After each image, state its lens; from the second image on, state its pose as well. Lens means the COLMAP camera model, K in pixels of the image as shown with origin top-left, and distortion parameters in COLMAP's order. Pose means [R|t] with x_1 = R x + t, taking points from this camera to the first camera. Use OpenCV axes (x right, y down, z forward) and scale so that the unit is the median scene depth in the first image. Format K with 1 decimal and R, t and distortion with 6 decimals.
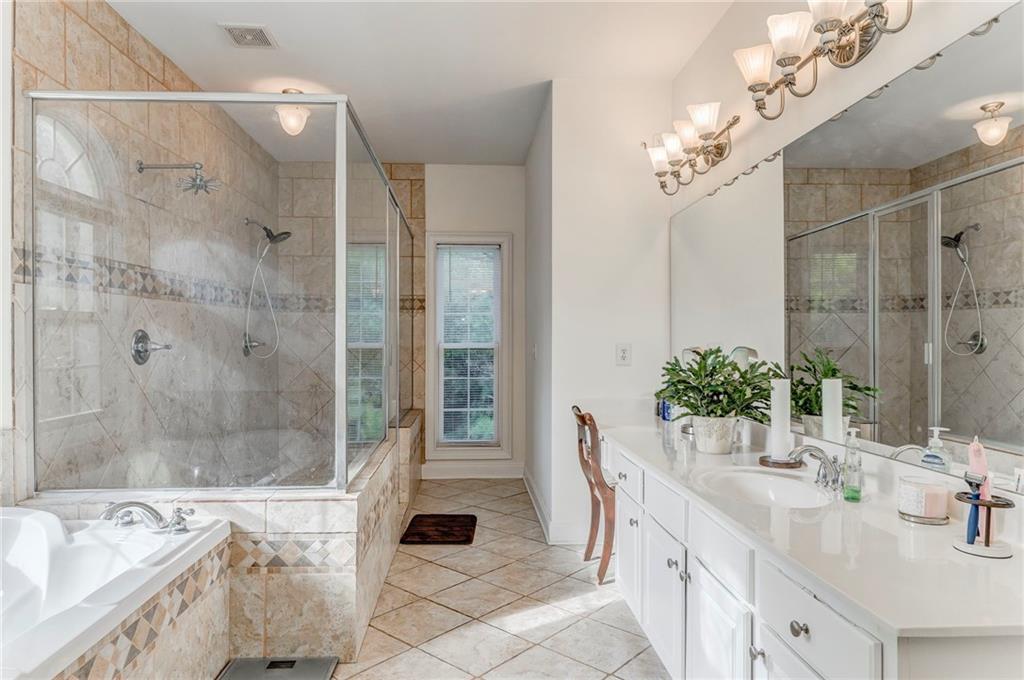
lens RADIAL K [[627.4, 0, 510.5], [0, 627.4, 344.3], [0, 0, 1]] dist [0.004952, -0.003242]
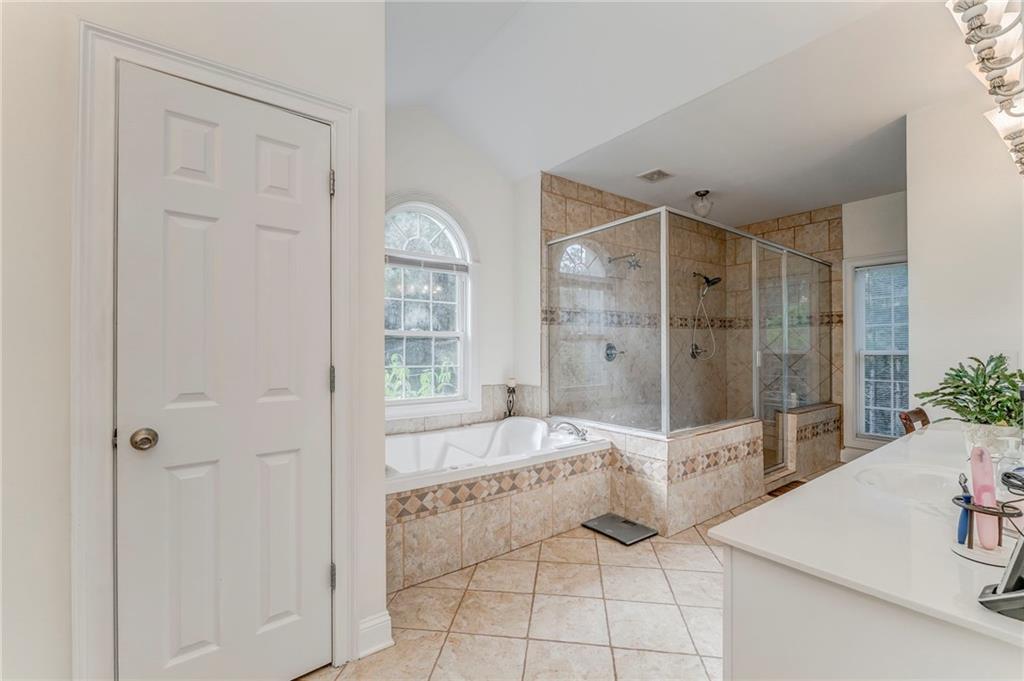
lens RADIAL K [[436.6, 0, 520.6], [0, 436.6, 346.5], [0, 0, 1]] dist [0.001026, 0.000302]
pose [[0.570235, -0.007132, -0.821451, 0.383648], [-0.001860, 0.999949, -0.009973, 0.000528], [0.821479, 0.007214, 0.570193, -0.002697]]
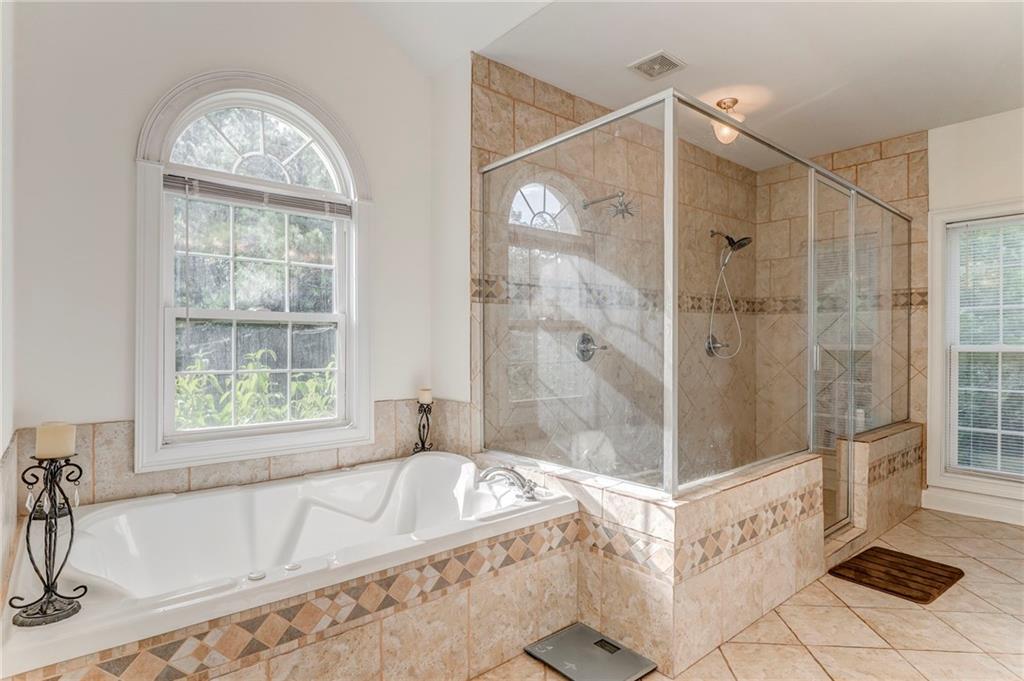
lens RADIAL K [[541.5, 0, 511.0], [0, 541.5, 346.1], [0, 0, 1]] dist [-0.000289, 0.000909]
pose [[0.600597, 0.004172, -0.799541, 0.200260], [-0.003411, 0.999991, 0.002655, -0.000571], [0.799545, 0.001133, 0.600605, 0.235538]]
